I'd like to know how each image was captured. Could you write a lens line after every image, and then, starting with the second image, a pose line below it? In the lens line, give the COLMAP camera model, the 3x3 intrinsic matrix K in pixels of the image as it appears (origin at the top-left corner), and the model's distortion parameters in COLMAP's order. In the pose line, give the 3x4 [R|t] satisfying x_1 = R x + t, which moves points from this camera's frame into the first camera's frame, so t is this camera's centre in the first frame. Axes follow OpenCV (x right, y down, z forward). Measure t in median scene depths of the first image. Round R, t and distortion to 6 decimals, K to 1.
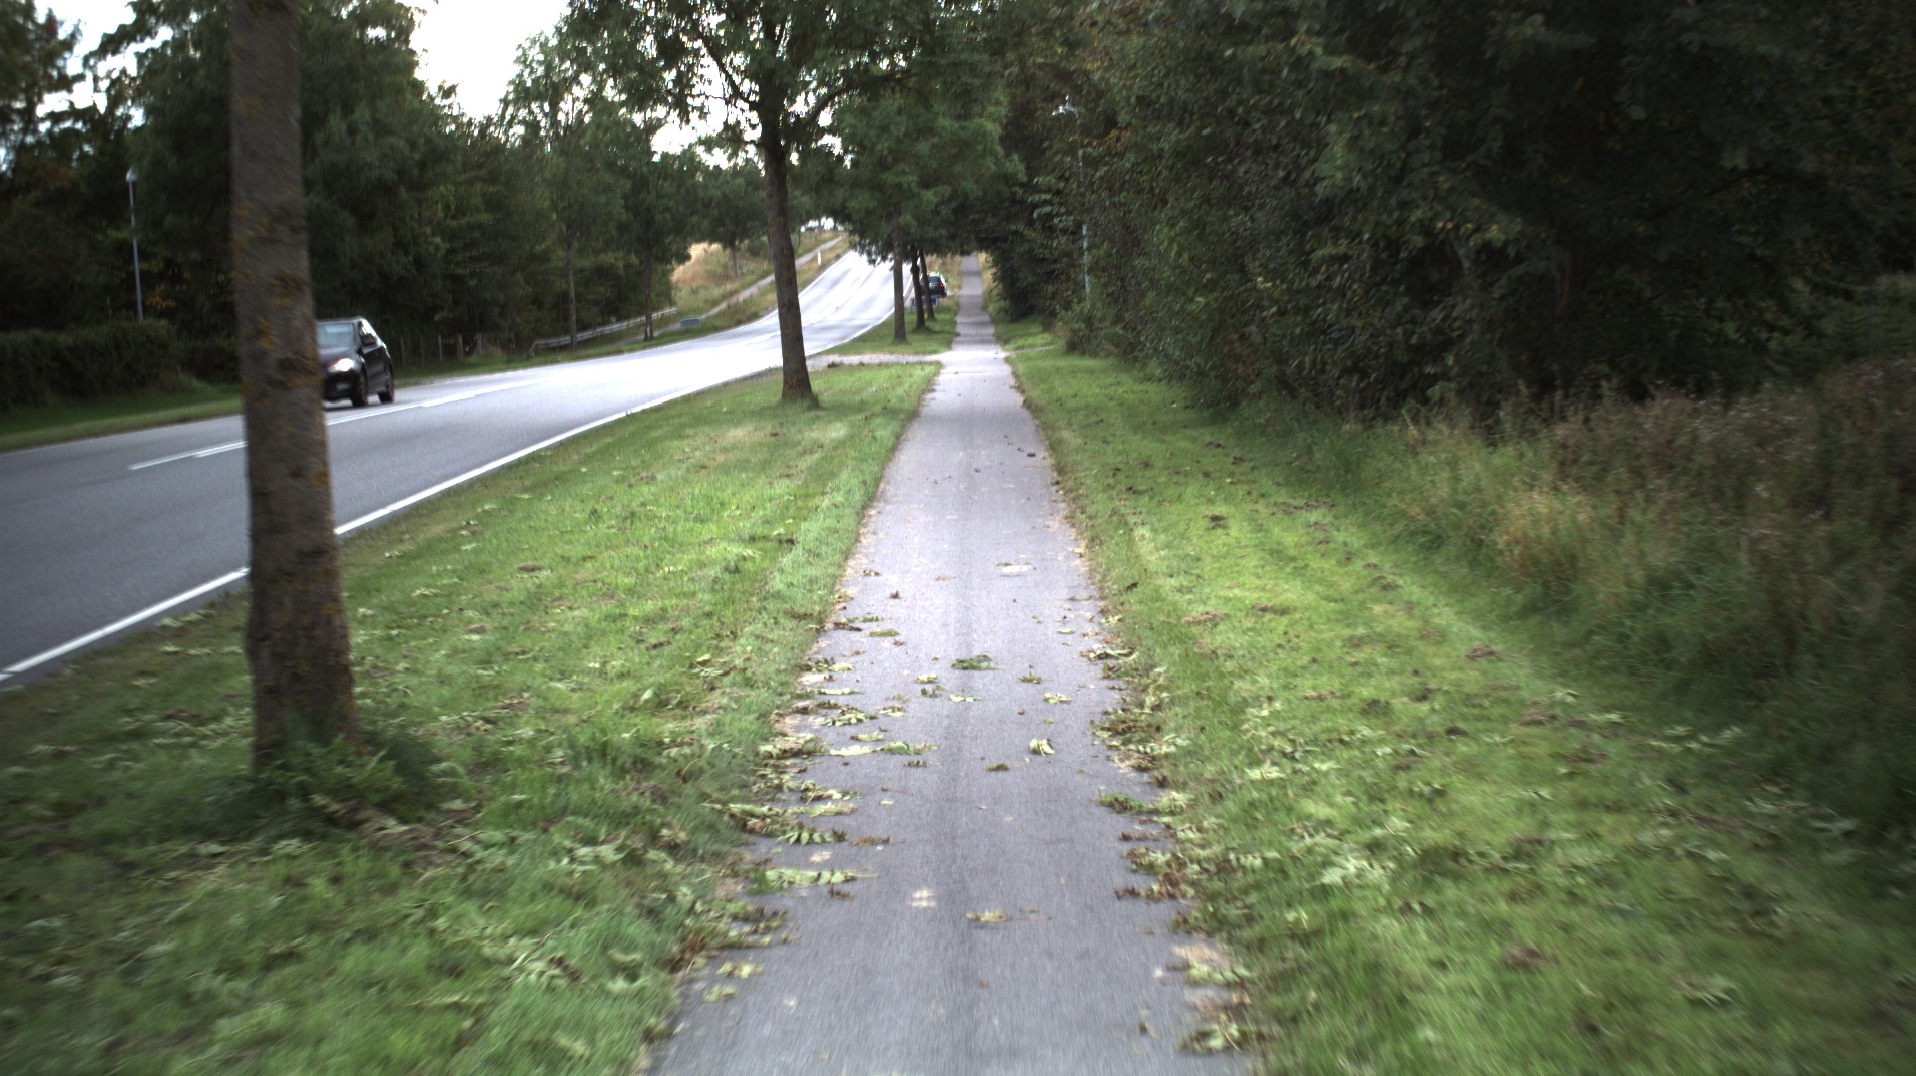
lens RADIAL K [[3569.2, 0, 958.0], [0, 3569.2, 538.0], [0, 0, 1]] dist [-0.253308, 0.147795]
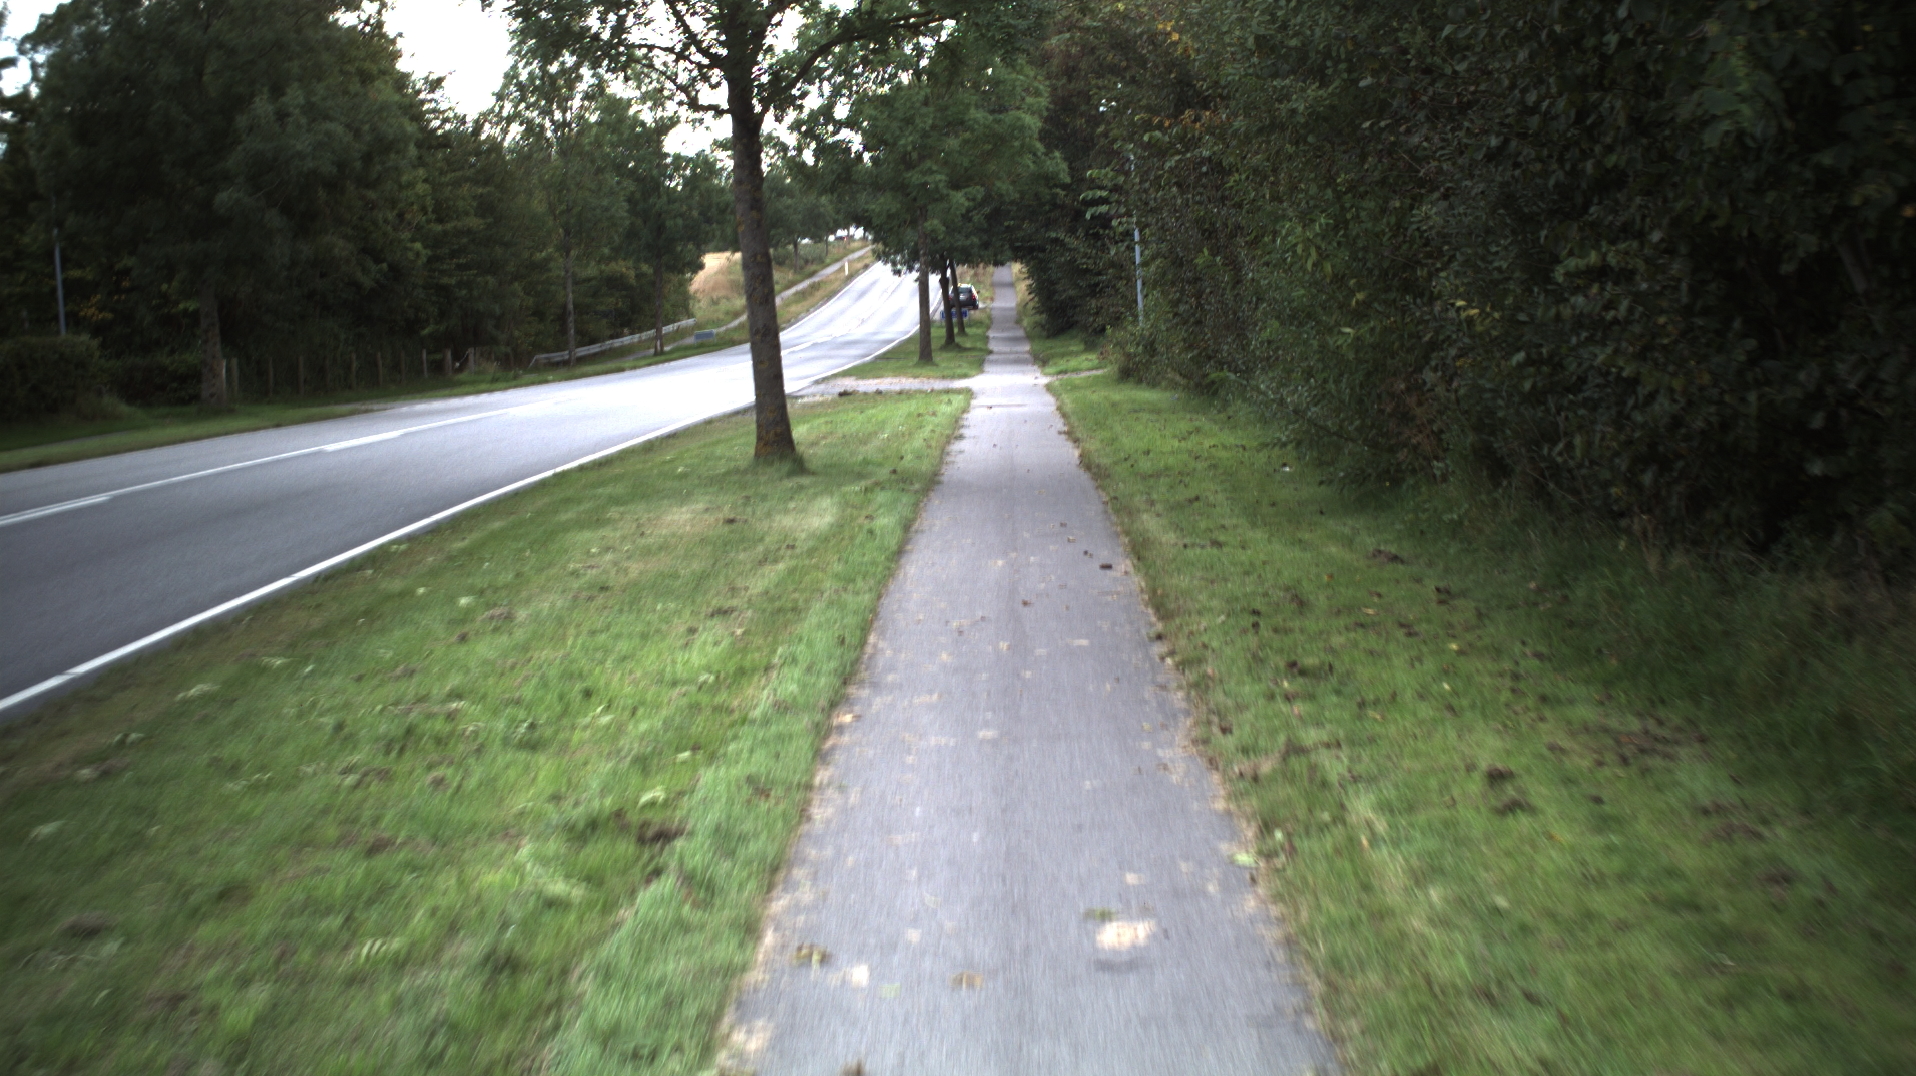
lens RADIAL K [[3569.2, 0, 958.0], [0, 3569.2, 538.0], [0, 0, 1]] dist [-0.253308, 0.147795]
pose [[0.999950, 0.005198, -0.008538, -0.000459], [-0.005224, 0.999982, -0.002959, -0.009536], [0.008523, 0.003004, 0.999959, 0.121891]]
